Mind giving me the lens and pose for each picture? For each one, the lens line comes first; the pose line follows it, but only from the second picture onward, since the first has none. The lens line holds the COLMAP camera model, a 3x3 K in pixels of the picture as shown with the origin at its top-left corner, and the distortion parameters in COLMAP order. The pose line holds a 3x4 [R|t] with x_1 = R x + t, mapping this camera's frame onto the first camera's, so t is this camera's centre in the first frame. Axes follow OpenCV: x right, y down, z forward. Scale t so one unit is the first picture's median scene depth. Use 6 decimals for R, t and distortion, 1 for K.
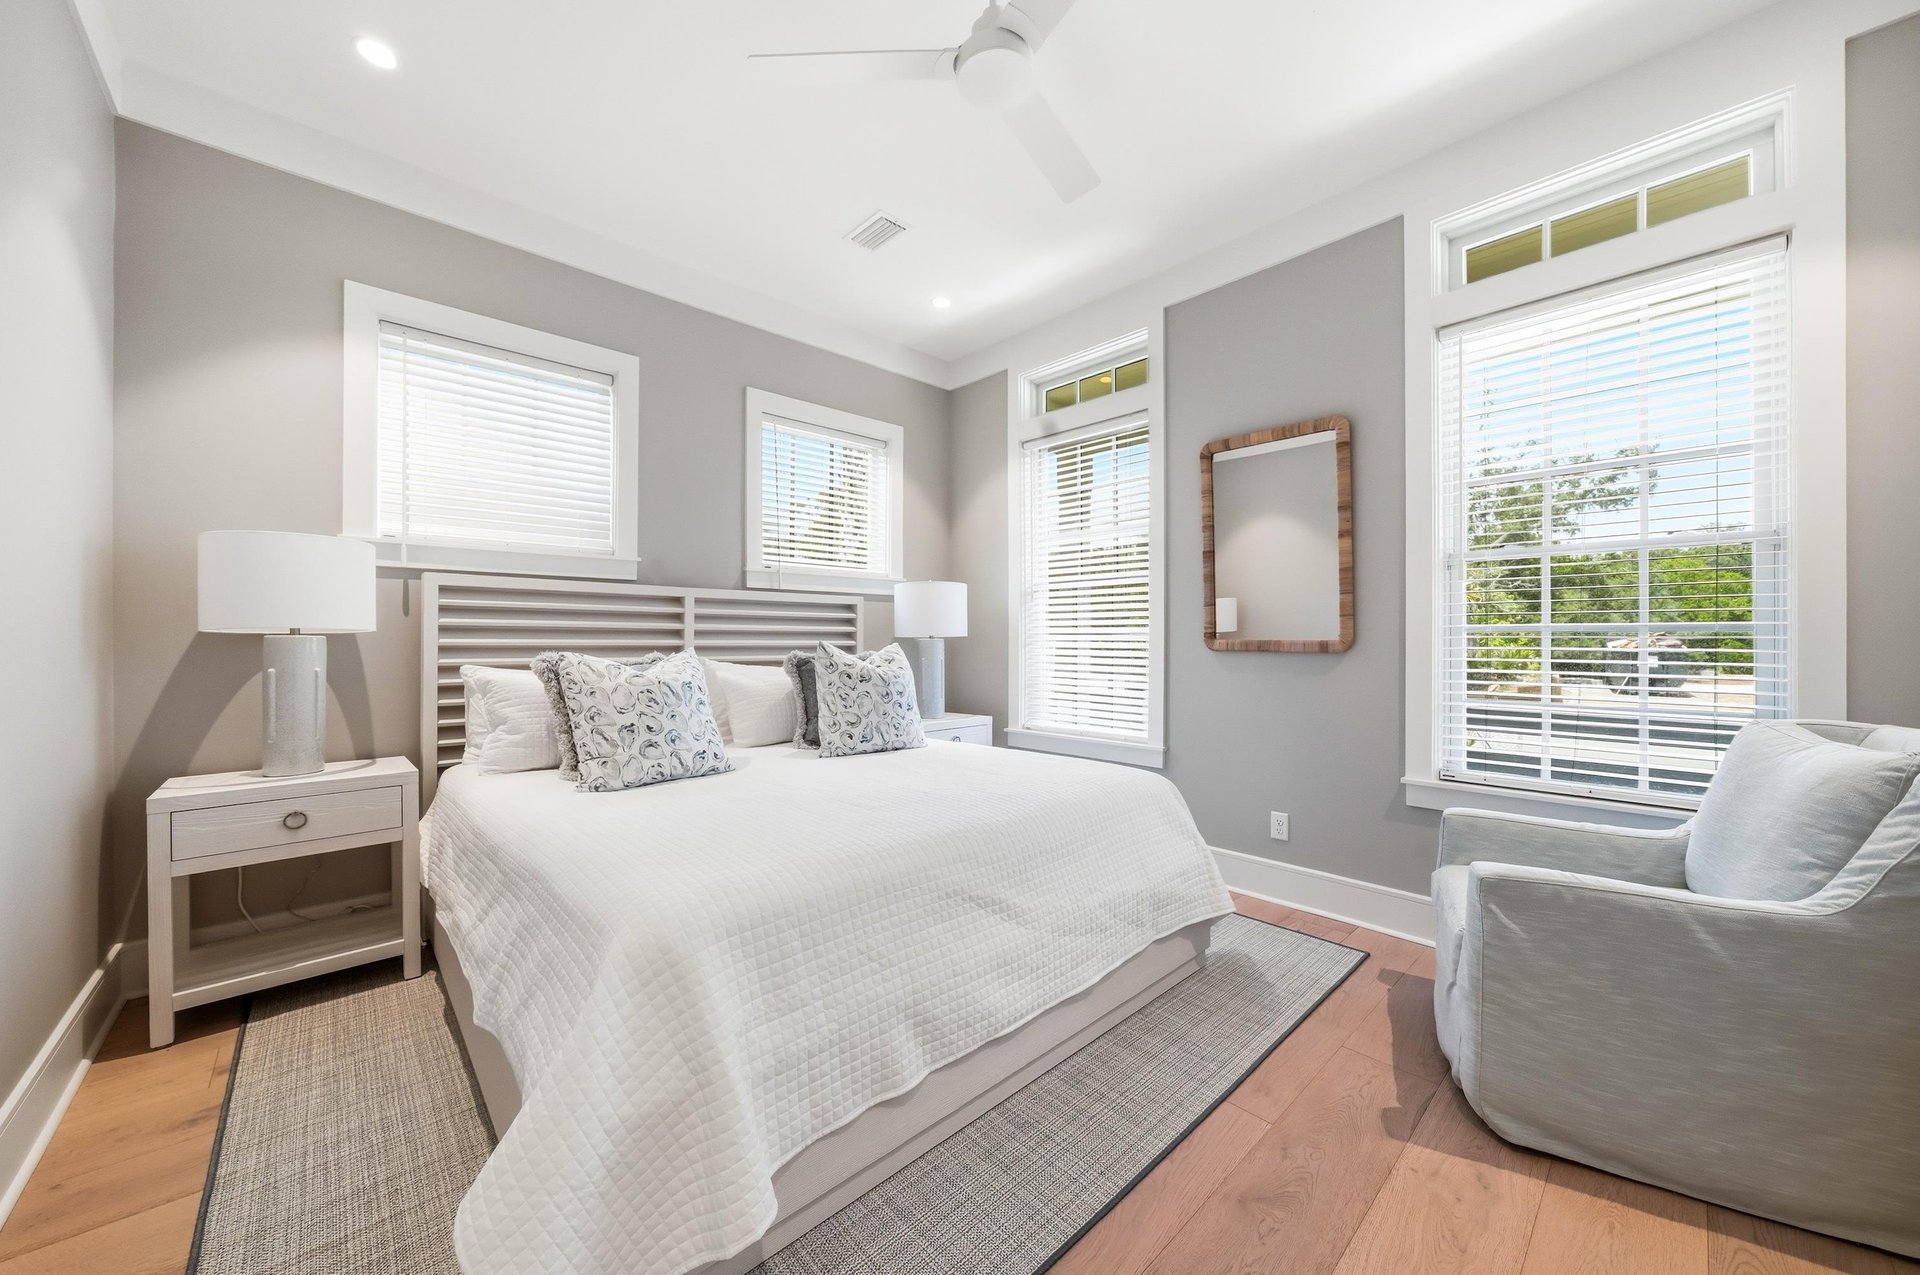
lens RADIAL K [[692.7, 0, 961.9], [0, 692.7, 635.5], [0, 0, 1]] dist [-0.000067, 0.000154]
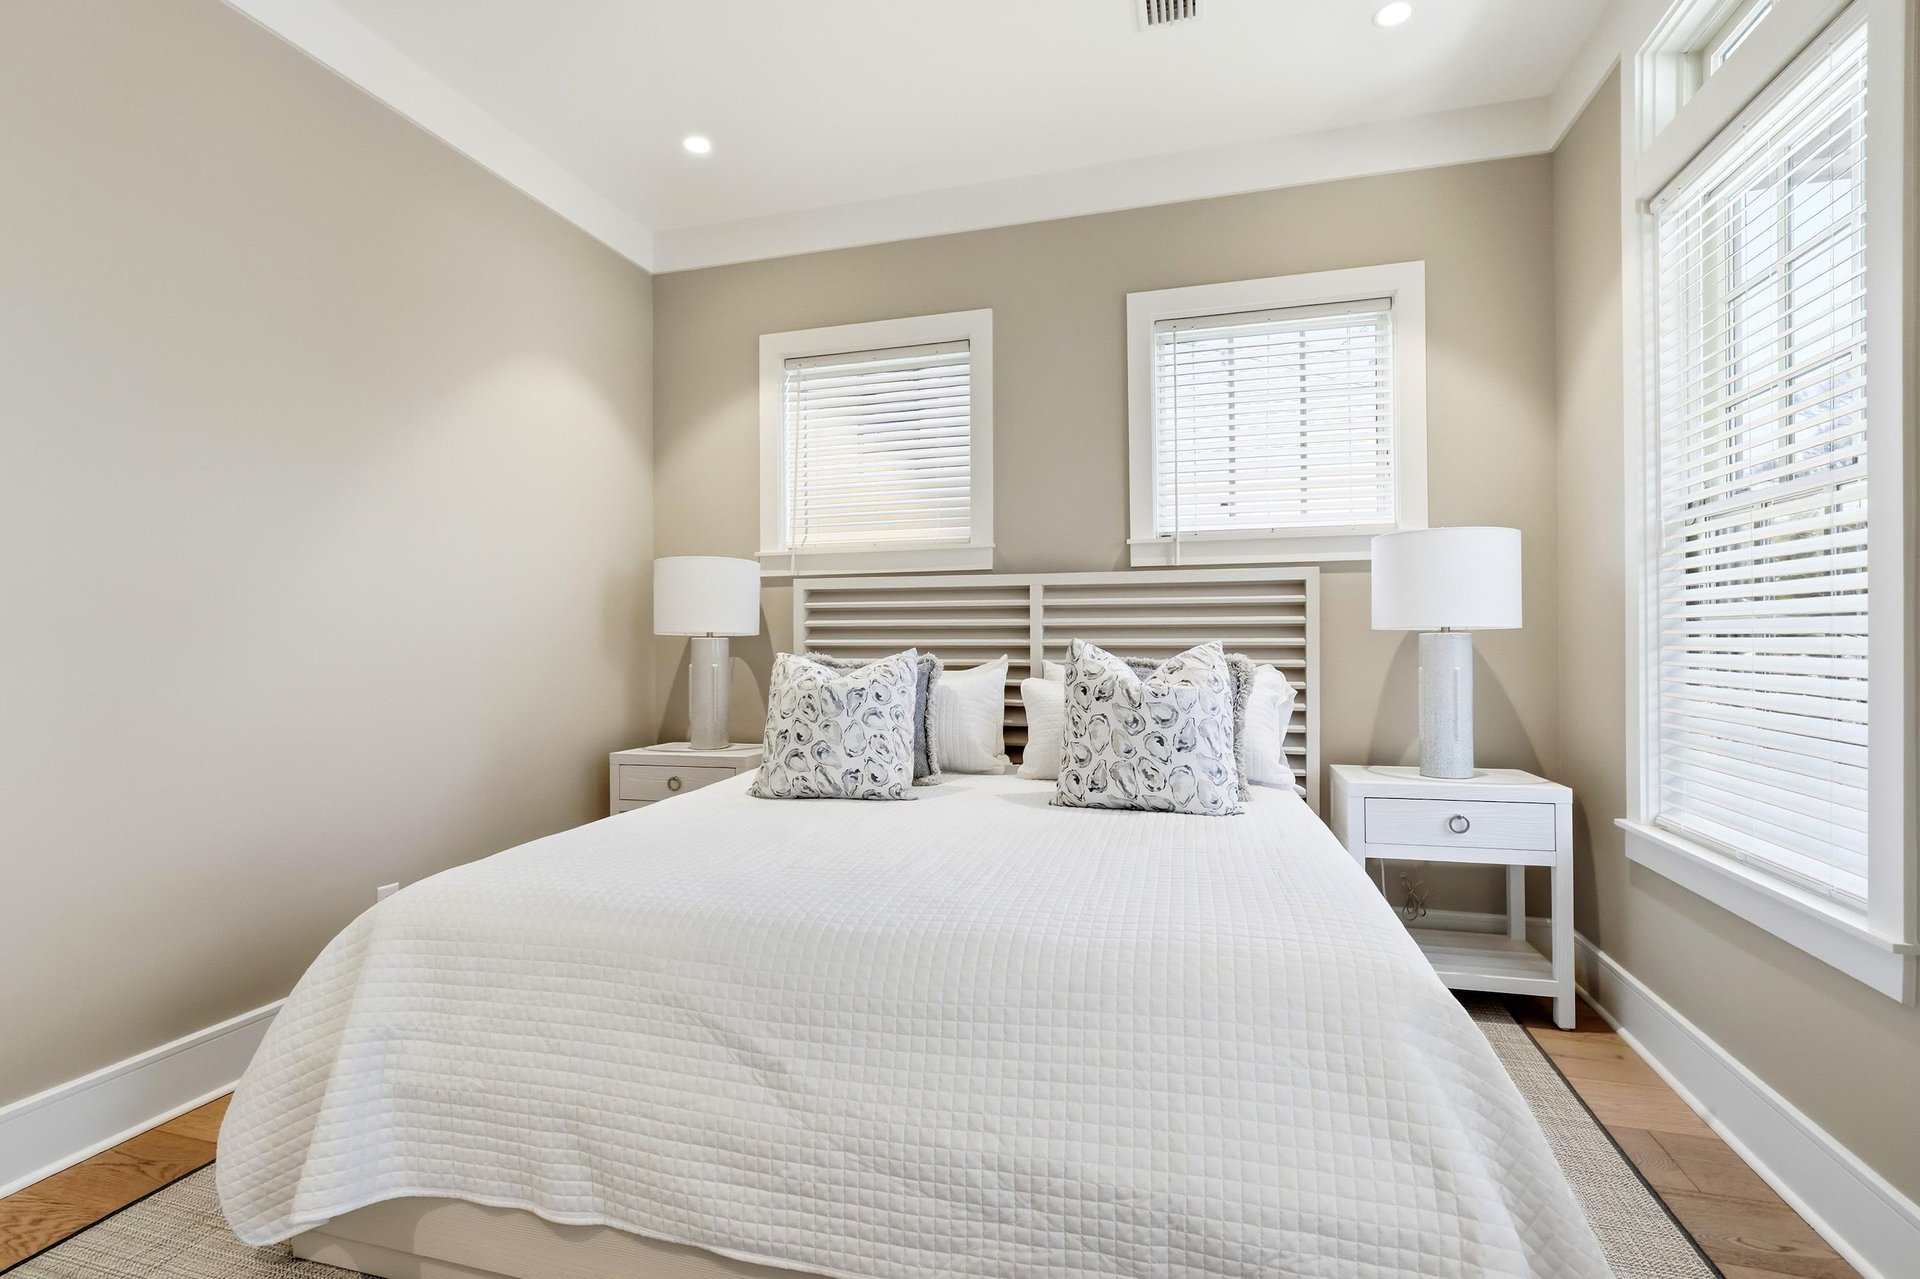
lens RADIAL K [[877.7, 0, 965.3], [0, 877.7, 646.4], [0, 0, 1]] dist [-0.001623, -0.000244]
pose [[0.529170, -0.001187, -0.848515, 0.500658], [0.014860, 0.999859, 0.007868, 0.007523], [0.848386, -0.016772, 0.529113, 0.449381]]
